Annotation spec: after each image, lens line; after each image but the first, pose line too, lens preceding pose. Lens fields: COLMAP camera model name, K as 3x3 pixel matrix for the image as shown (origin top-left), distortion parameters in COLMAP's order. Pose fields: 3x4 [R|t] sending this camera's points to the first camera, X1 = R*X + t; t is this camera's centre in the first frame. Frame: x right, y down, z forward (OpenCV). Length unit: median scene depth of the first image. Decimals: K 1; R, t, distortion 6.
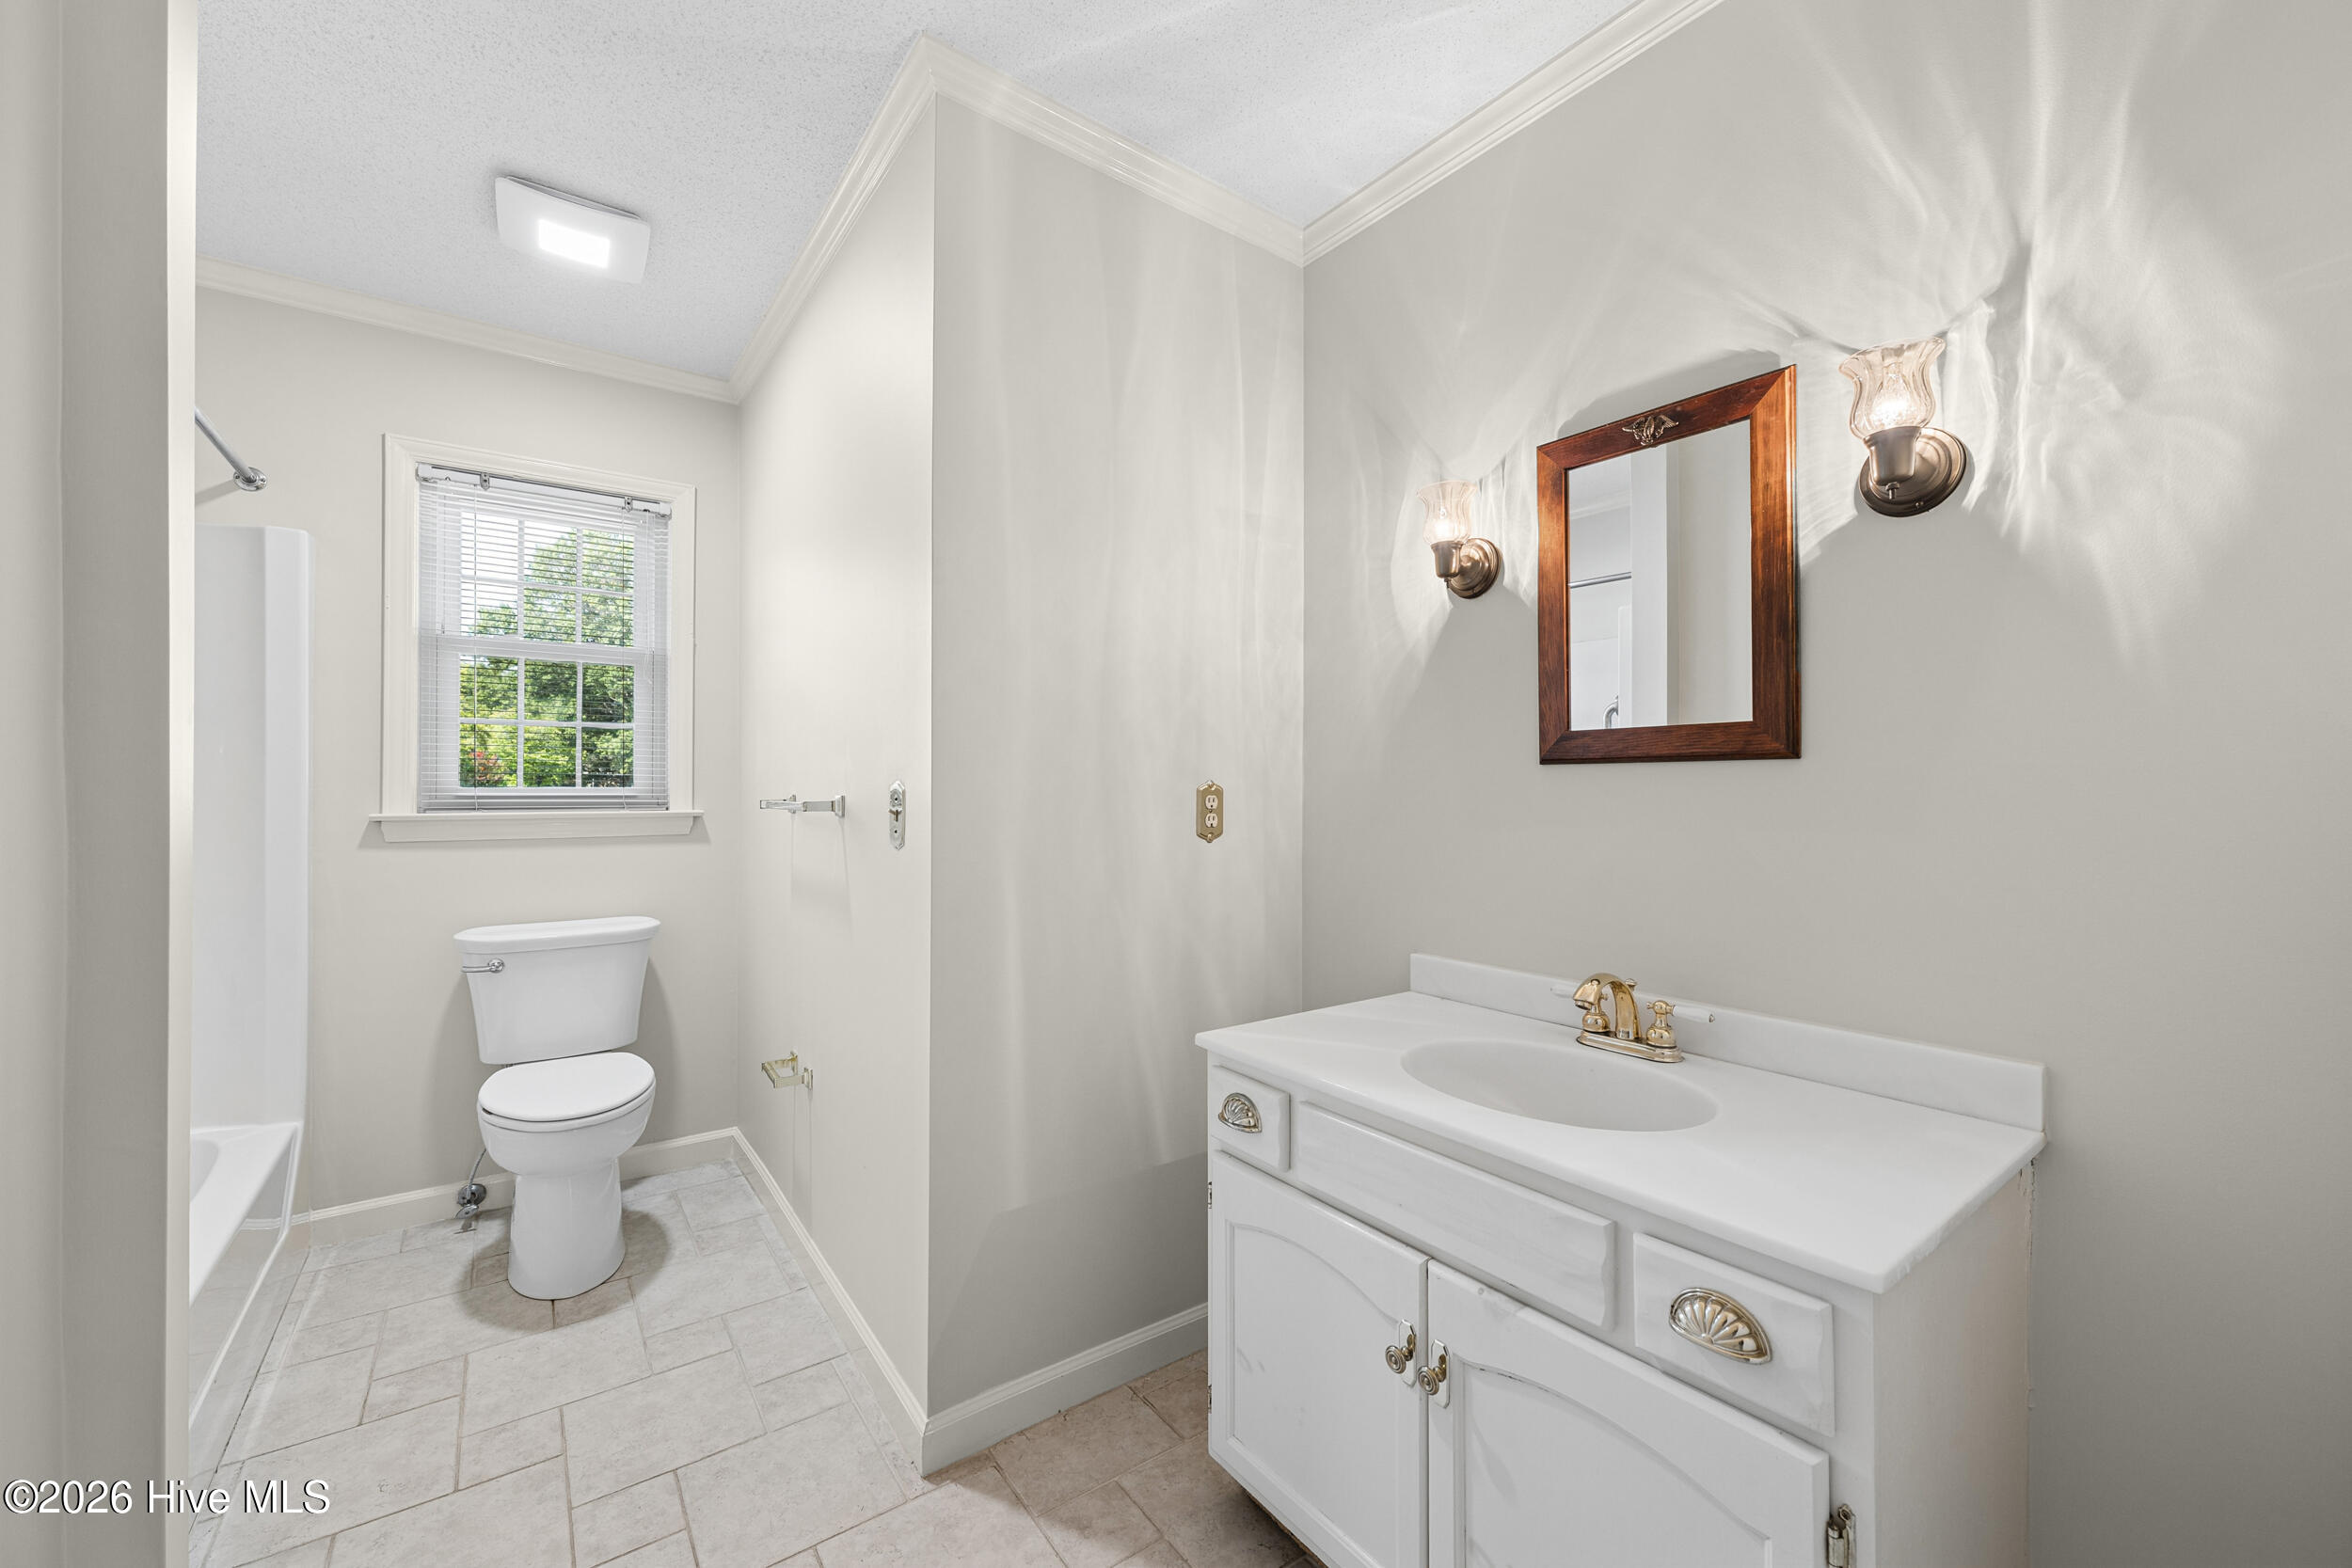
lens RADIAL K [[919.7, 0, 1185.5], [0, 919.7, 783.8], [0, 0, 1]] dist [0.000456, -0.000327]
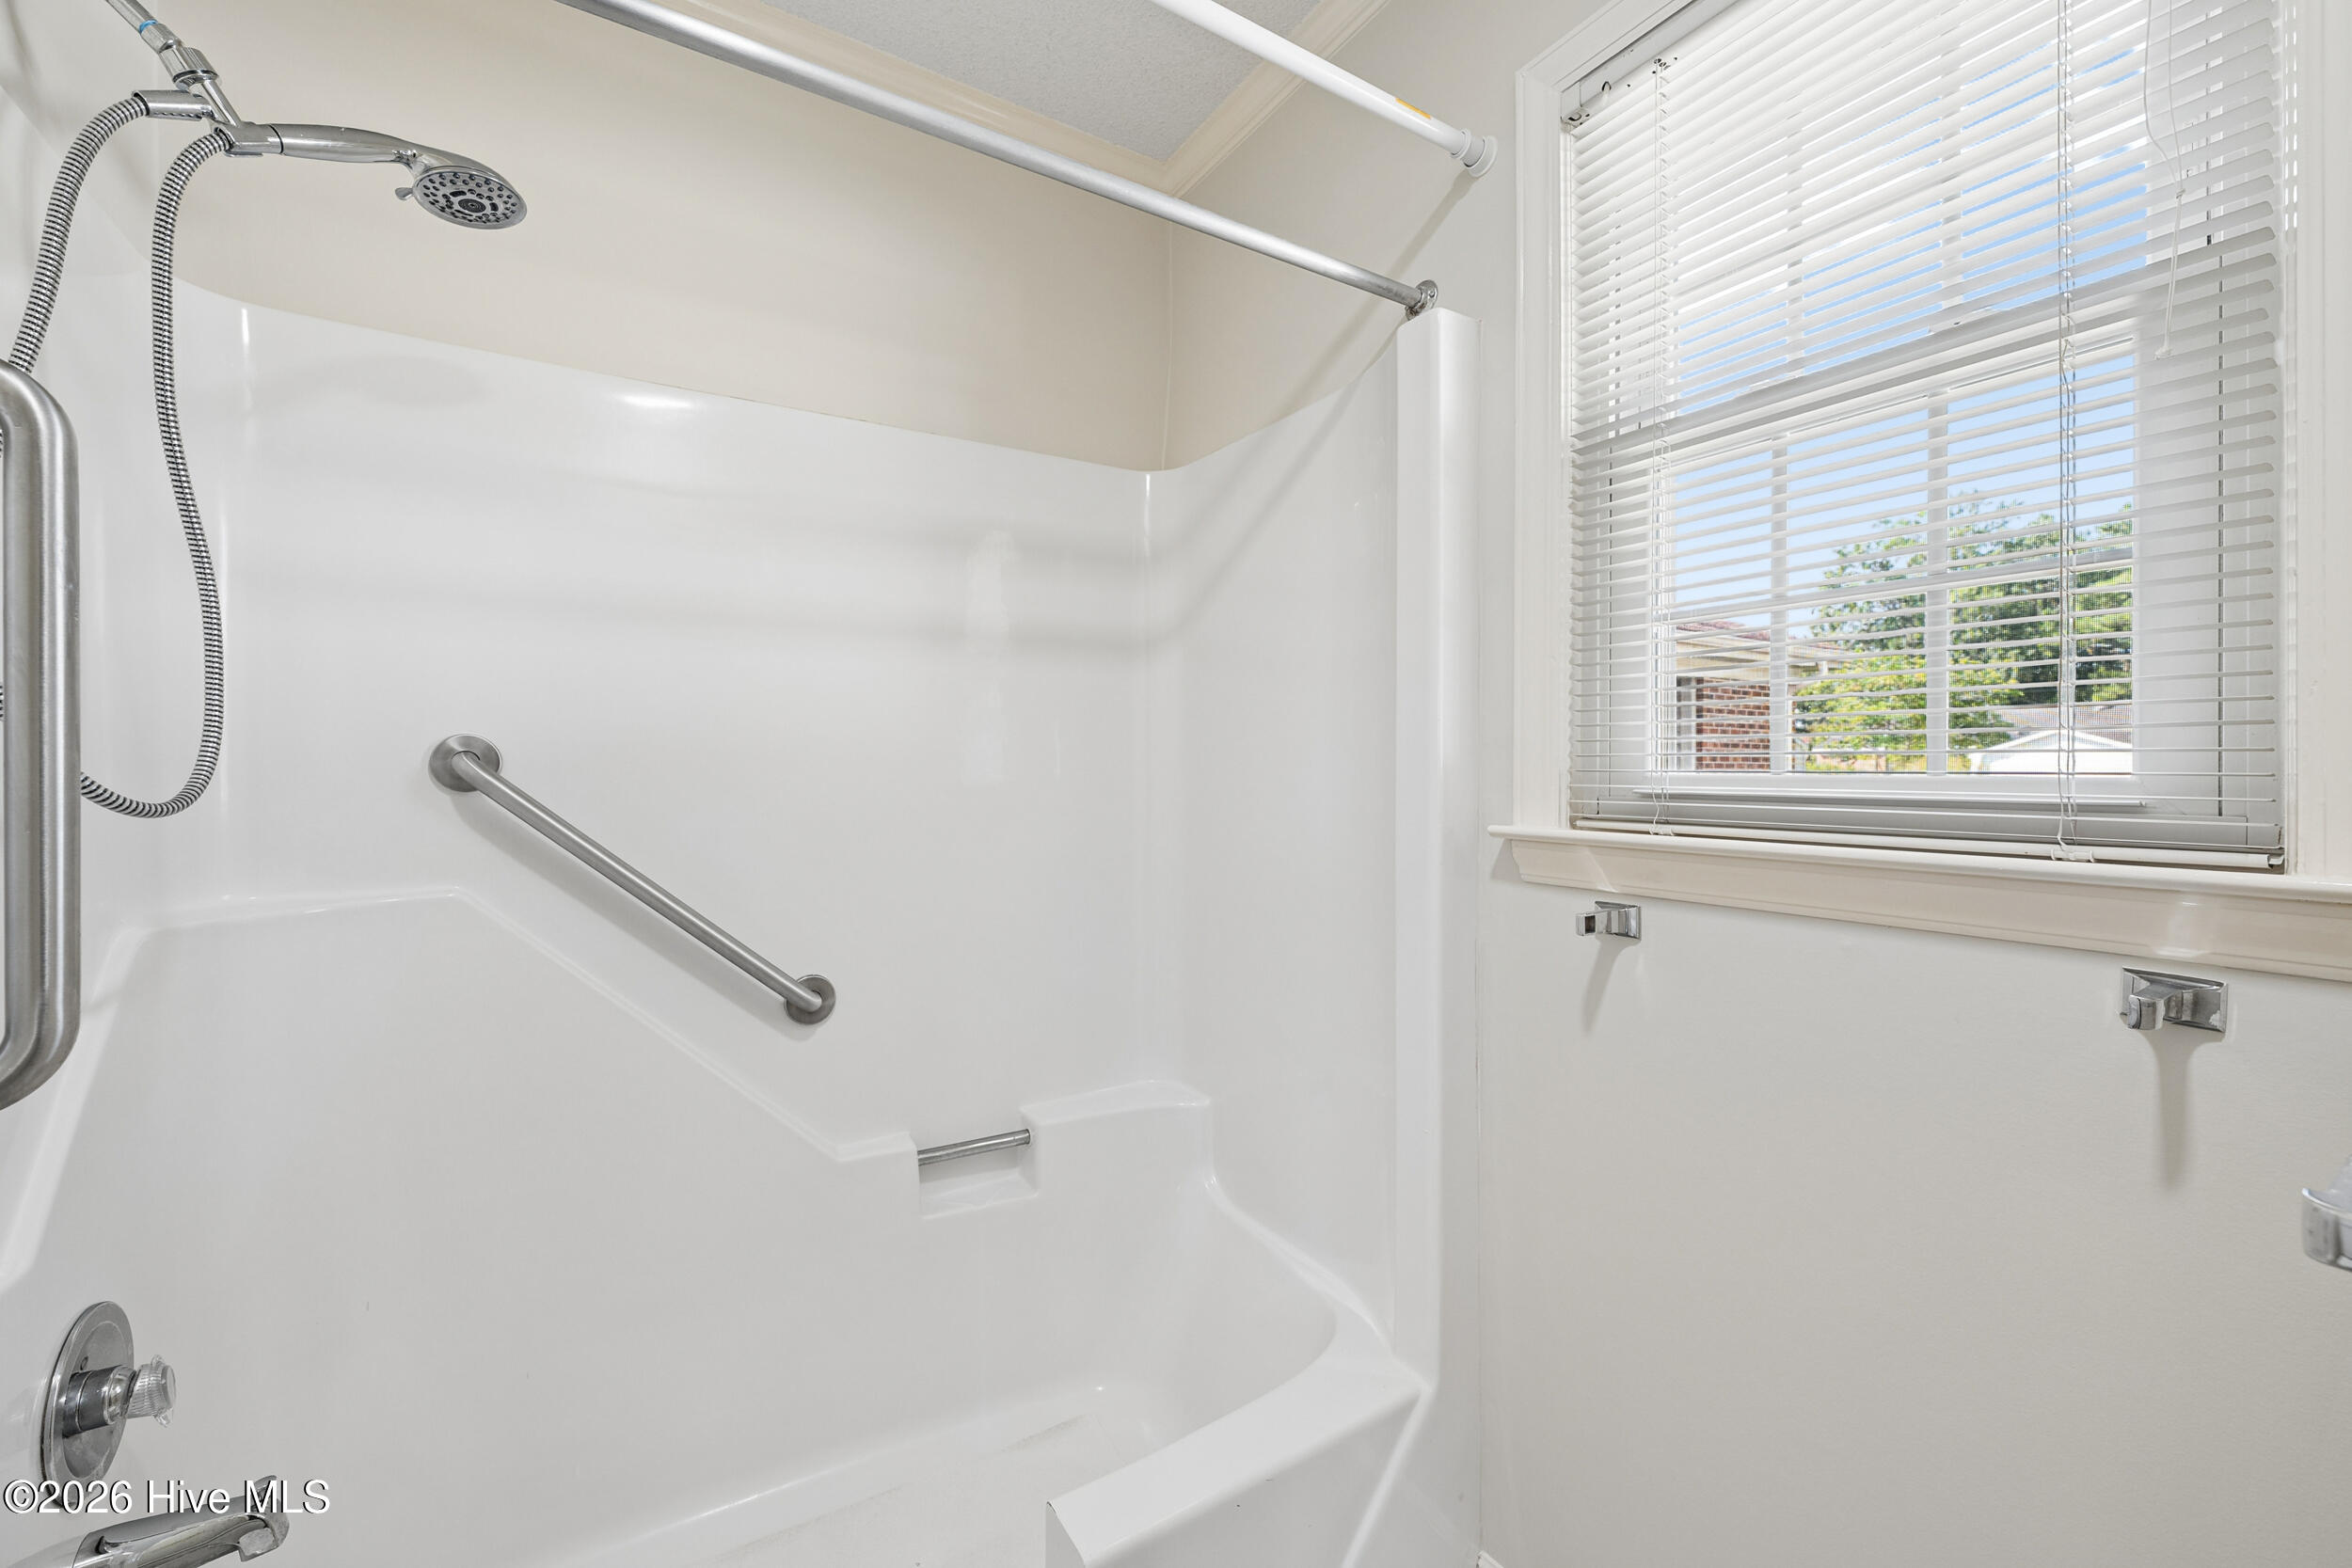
lens RADIAL K [[919.7, 0, 1232.7], [0, 919.7, 756.1], [0, 0, 1]] dist [0.000456, -0.000327]
pose [[-0.048362, -0.017802, -0.998671, -0.332777], [0.011247, 0.999768, -0.018366, 0.001488], [0.998767, -0.012120, -0.048150, 0.794291]]
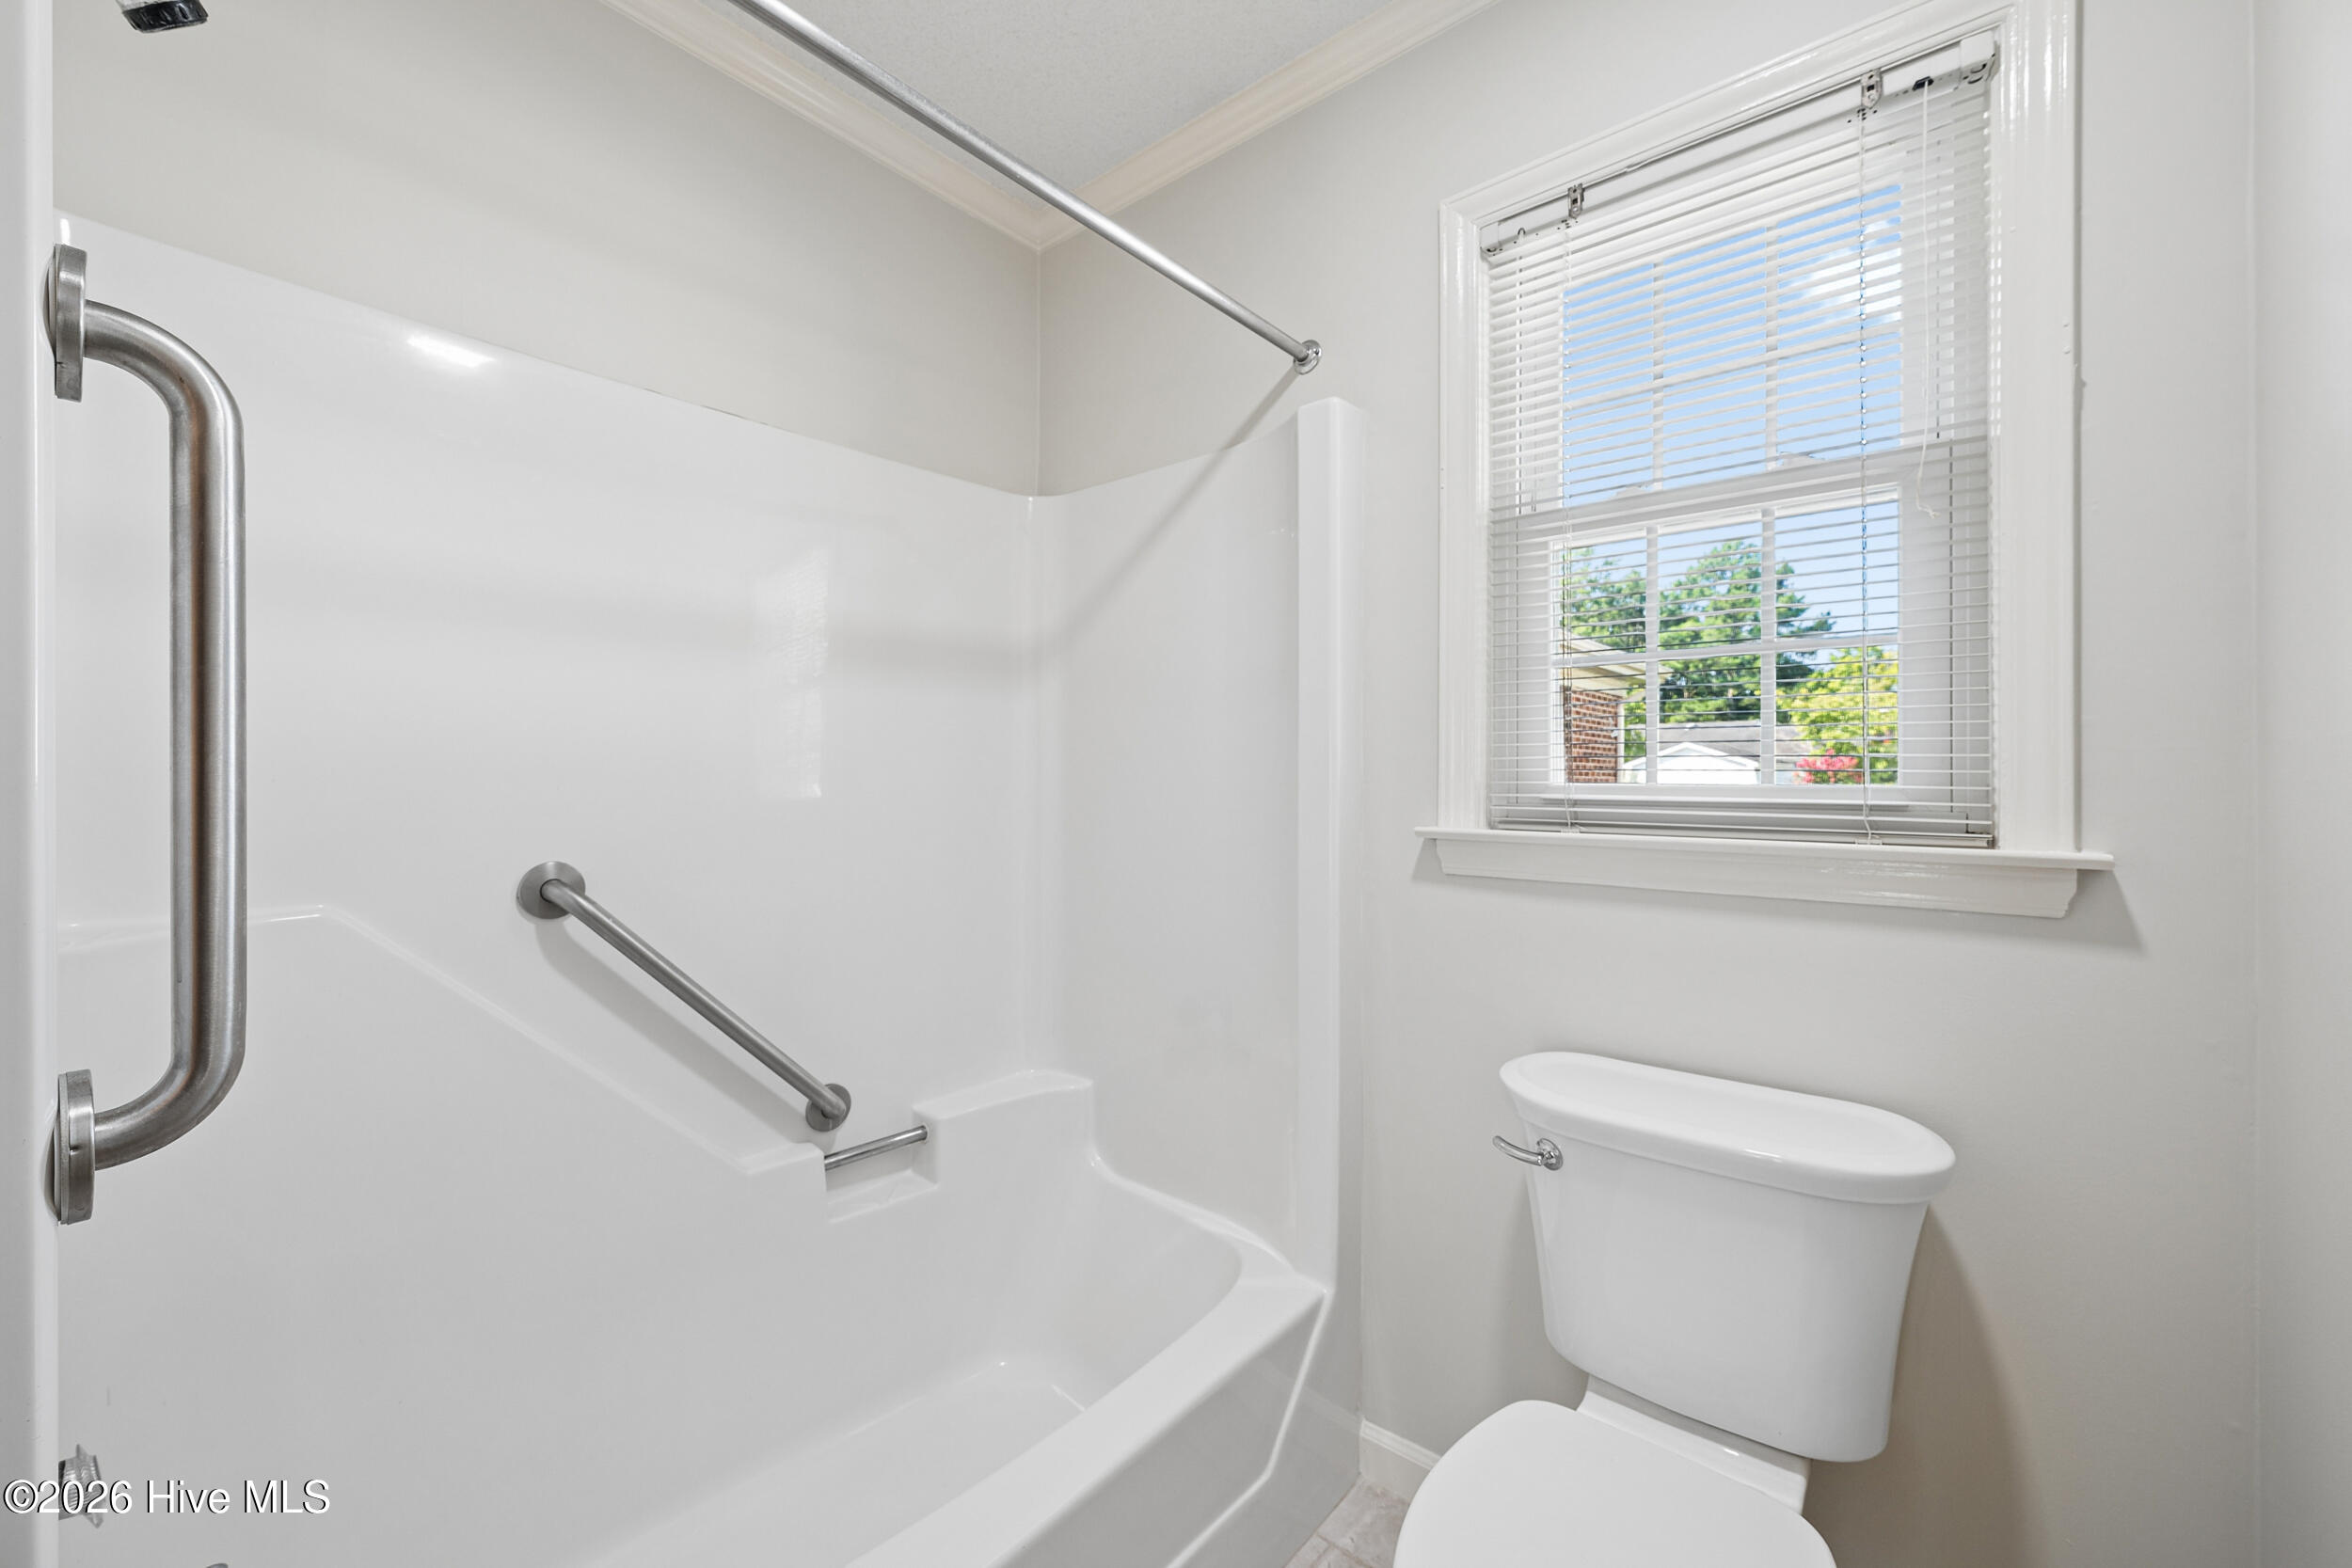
lens RADIAL K [[919.7, 0, 1165.7], [0, 919.7, 772.0], [0, 0, 1]] dist [0.000456, -0.000327]
pose [[0.217739, -0.003788, -0.976000, -0.288692], [0.001598, 0.999993, -0.003525, -0.001949], [0.976006, -0.000792, 0.217744, 0.629570]]
